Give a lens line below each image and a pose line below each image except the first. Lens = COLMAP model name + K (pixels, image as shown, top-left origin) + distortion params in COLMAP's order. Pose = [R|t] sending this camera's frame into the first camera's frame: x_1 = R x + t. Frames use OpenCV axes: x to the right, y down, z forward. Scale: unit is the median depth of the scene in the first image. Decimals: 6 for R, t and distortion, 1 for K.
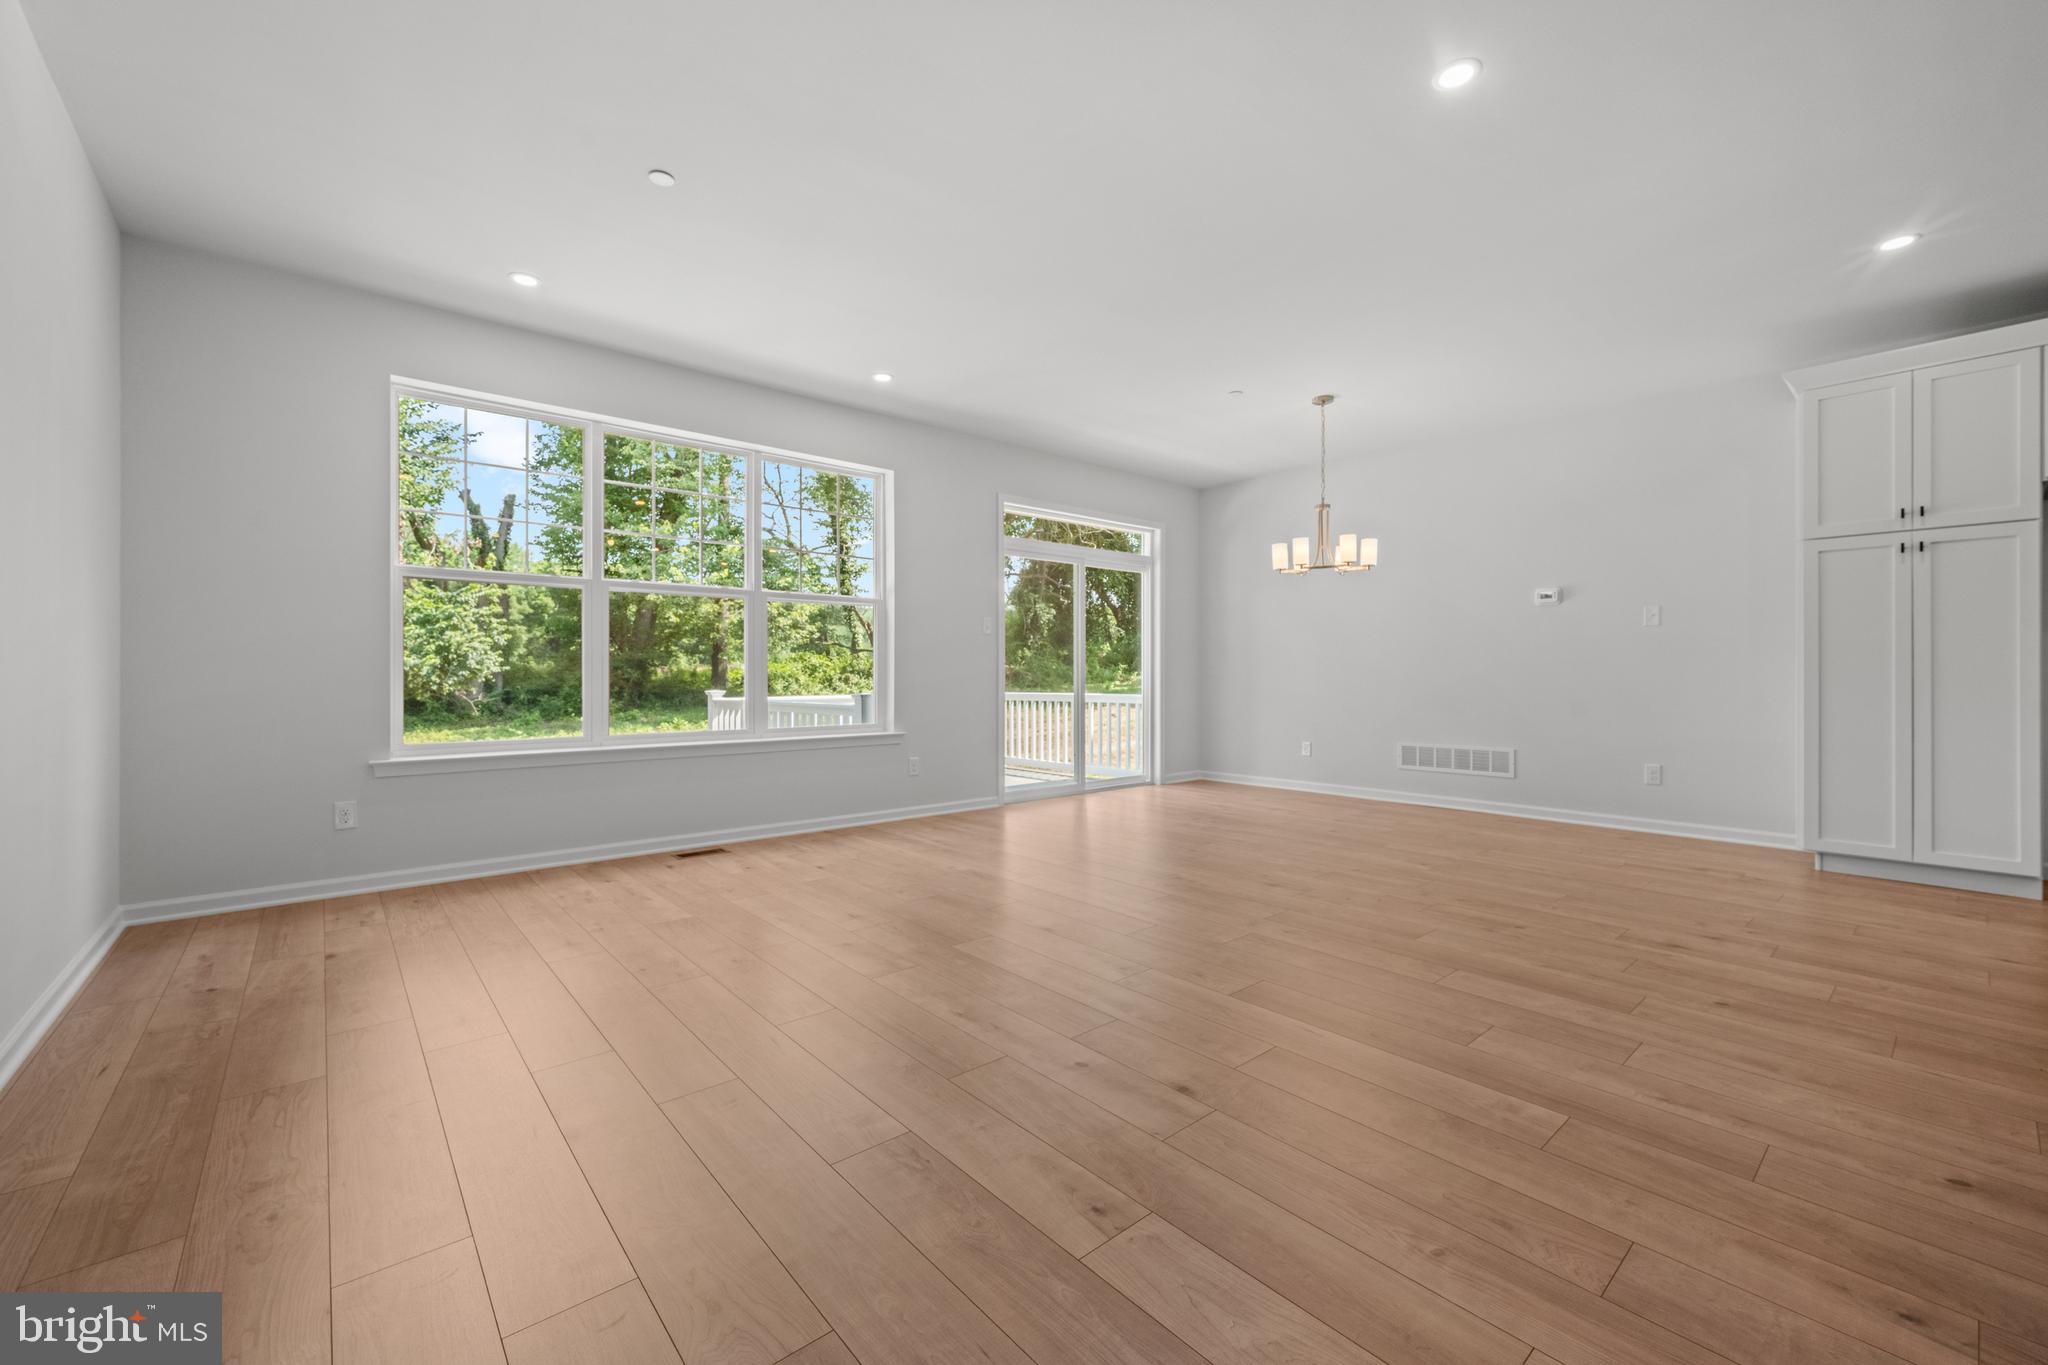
lens RADIAL K [[818.7, 0, 1019.8], [0, 818.7, 673.7], [0, 0, 1]] dist [0.000839, 0.000228]
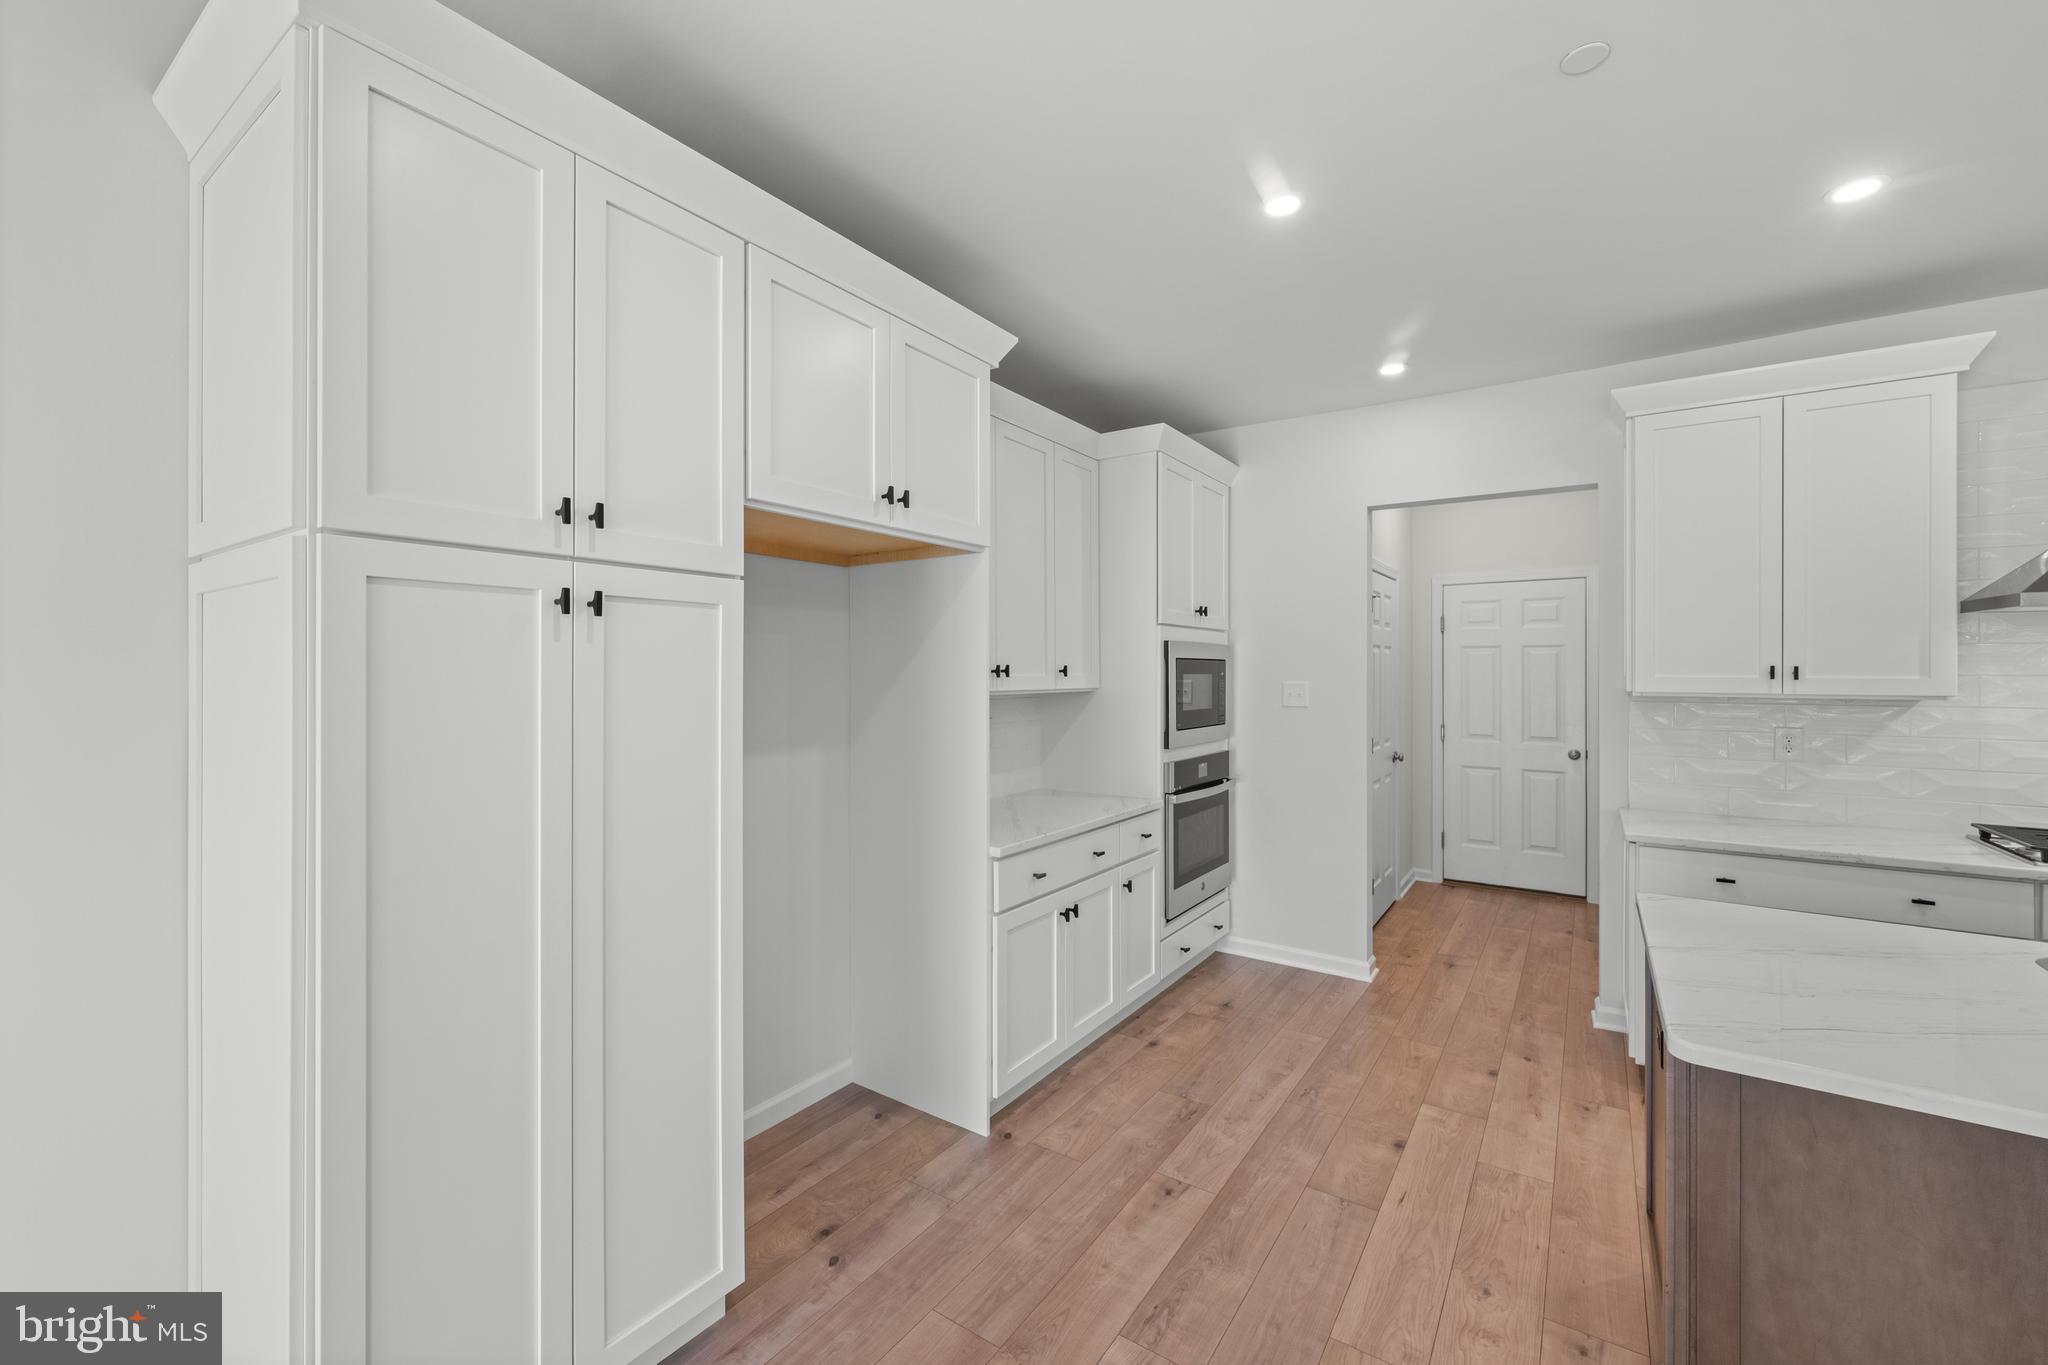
lens RADIAL K [[831.9, 0, 1019.0], [0, 831.9, 671.9], [0, 0, 1]] dist [0.000445, -0.000003]
pose [[-0.253585, -0.000600, 0.967313, 0.612570], [-0.002396, 0.999997, -0.000008, -0.114283], [-0.967310, -0.002320, -0.253586, 0.846432]]
